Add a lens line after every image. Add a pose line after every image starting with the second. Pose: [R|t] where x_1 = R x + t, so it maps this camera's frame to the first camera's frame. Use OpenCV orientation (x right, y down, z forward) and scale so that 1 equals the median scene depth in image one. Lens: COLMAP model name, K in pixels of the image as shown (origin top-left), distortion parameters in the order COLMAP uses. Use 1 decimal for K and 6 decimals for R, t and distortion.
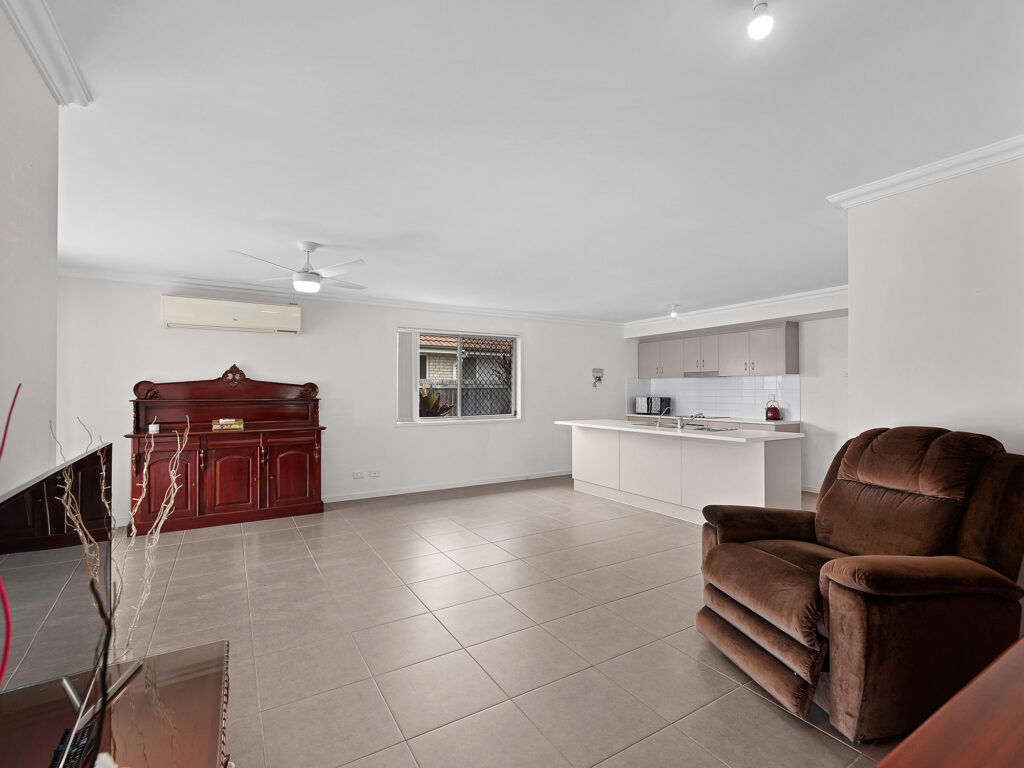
lens RADIAL K [[464.4, 0, 507.3], [0, 464.4, 385.5], [0, 0, 1]] dist [-0.005088, 0.000169]
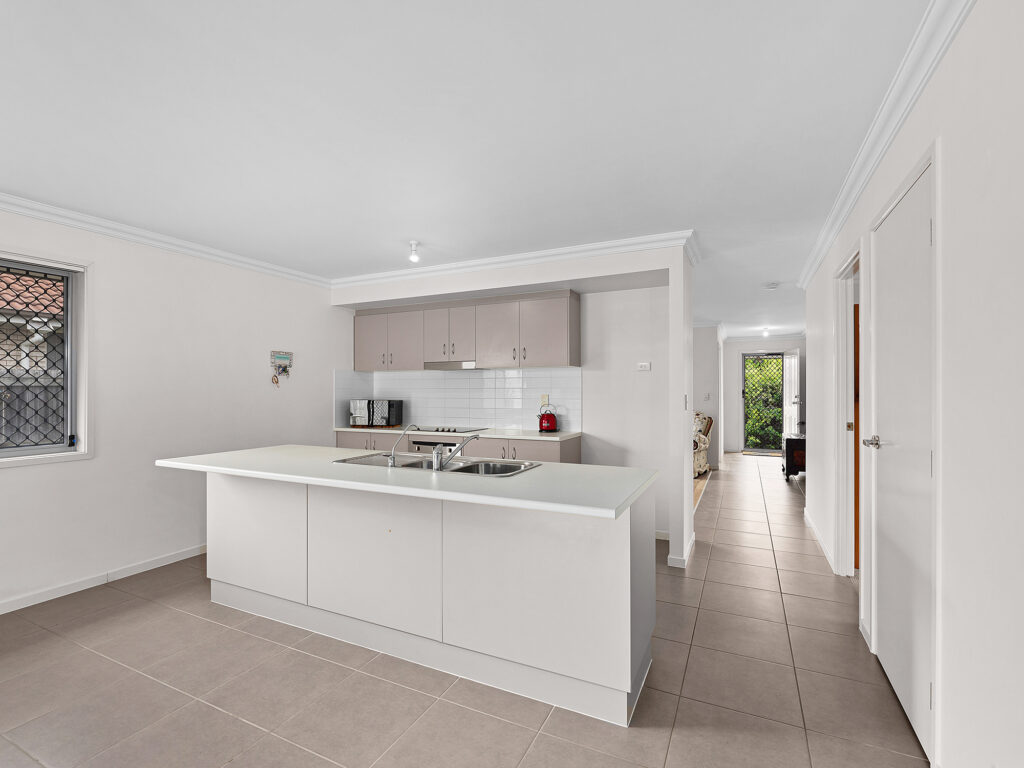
lens RADIAL K [[479.8, 0, 509.8], [0, 479.8, 382.7], [0, 0, 1]] dist [-0.009525, 0.000200]
pose [[0.835026, 0.003062, 0.550201, 0.115886], [-0.003925, 0.999992, 0.000392, 0.000499], [-0.550196, -0.002487, 0.835032, 0.389938]]
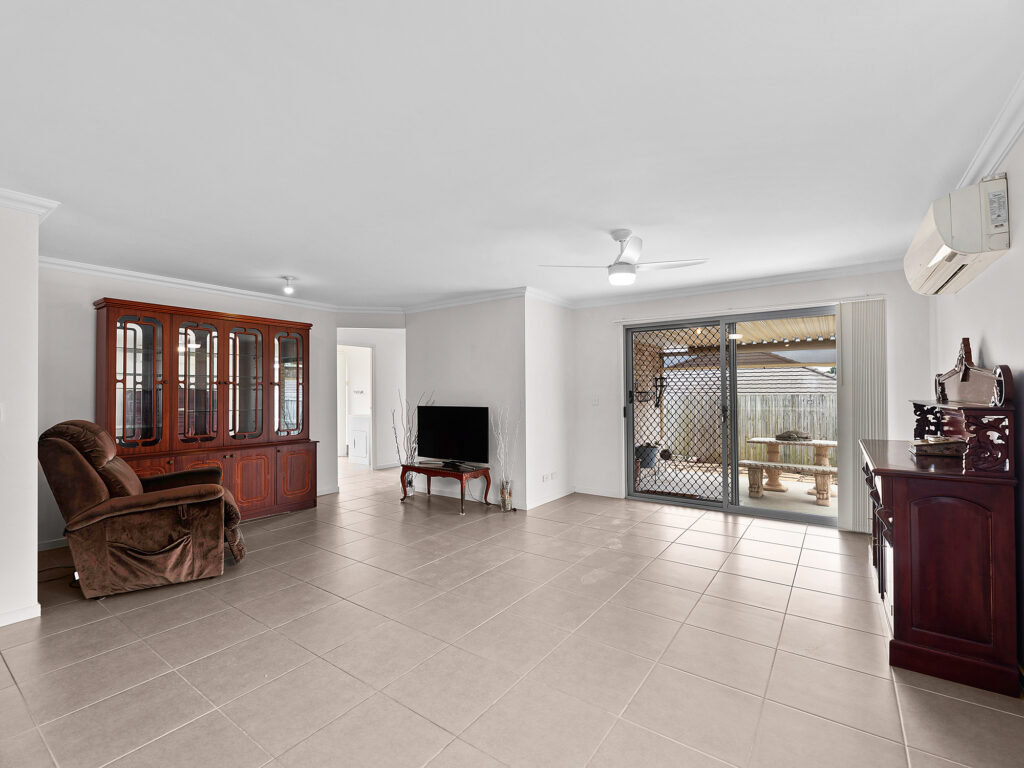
lens RADIAL K [[464.4, 0, 511.7], [0, 464.4, 387.2], [0, 0, 1]] dist [-0.005088, 0.000169]
pose [[-0.918662, 0.006726, -0.394988, 0.074721], [0.017180, 0.999589, -0.022936, 0.010368], [0.394672, -0.027856, -0.918400, 0.914872]]
